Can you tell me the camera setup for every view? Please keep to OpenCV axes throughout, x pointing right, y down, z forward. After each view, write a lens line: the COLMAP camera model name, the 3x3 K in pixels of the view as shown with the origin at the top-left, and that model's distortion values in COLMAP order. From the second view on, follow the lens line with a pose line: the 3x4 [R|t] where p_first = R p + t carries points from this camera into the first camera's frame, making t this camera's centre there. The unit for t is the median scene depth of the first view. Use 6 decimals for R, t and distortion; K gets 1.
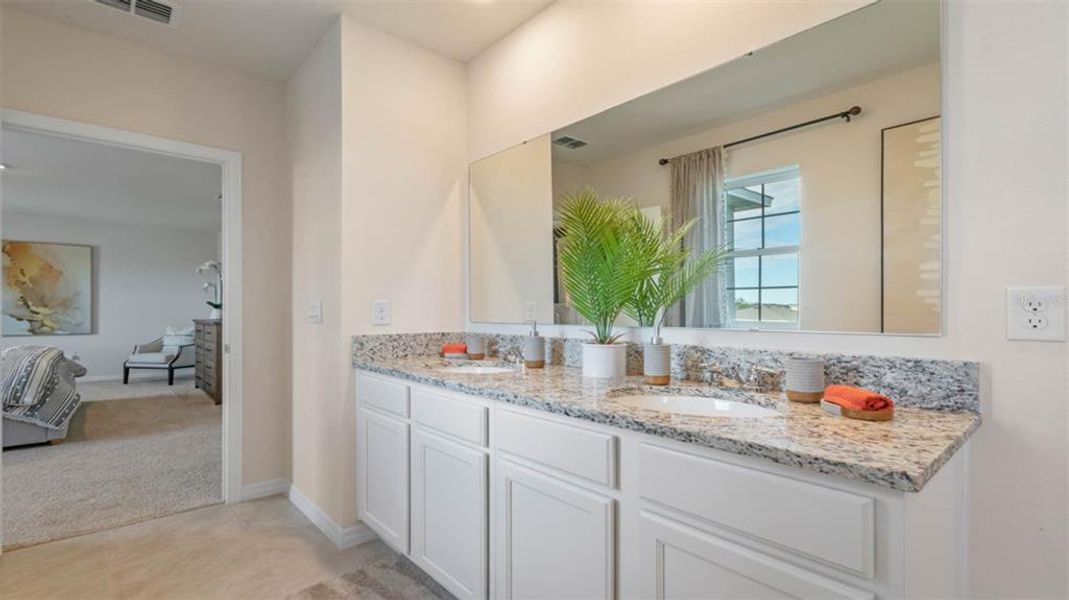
lens RADIAL K [[482.8, 0, 534.3], [0, 482.8, 310.5], [0, 0, 1]] dist [-0.001342, 0.000470]
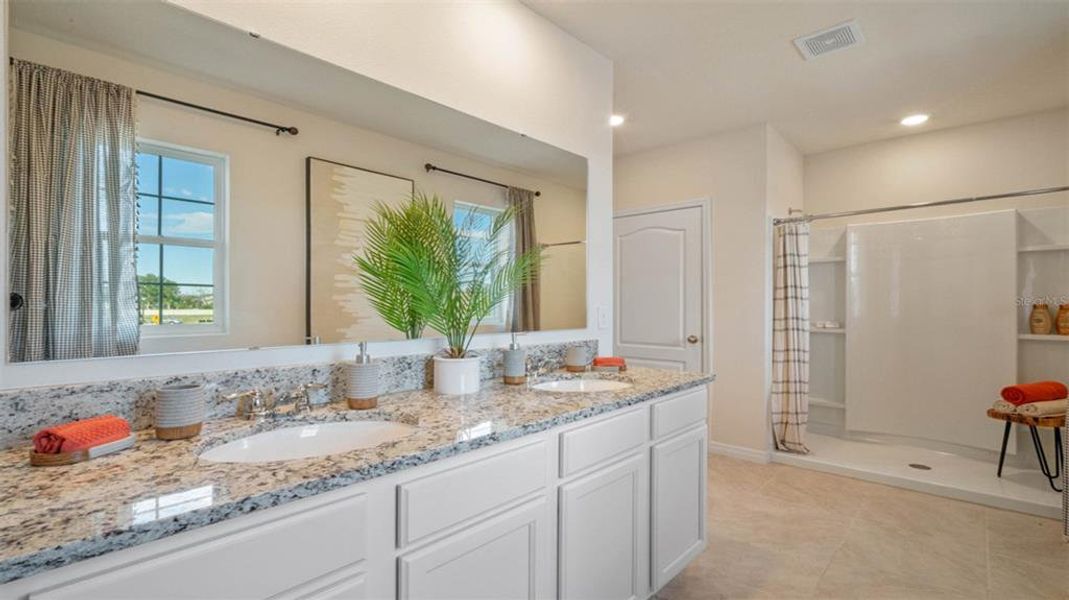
lens RADIAL K [[482.8, 0, 534.2], [0, 482.8, 301.4], [0, 0, 1]] dist [-0.001342, 0.000470]
pose [[-0.099207, 0.003378, 0.995061, -0.853337], [-0.007318, 0.999965, -0.004124, -0.041176], [-0.995040, -0.007691, -0.099178, 0.975178]]
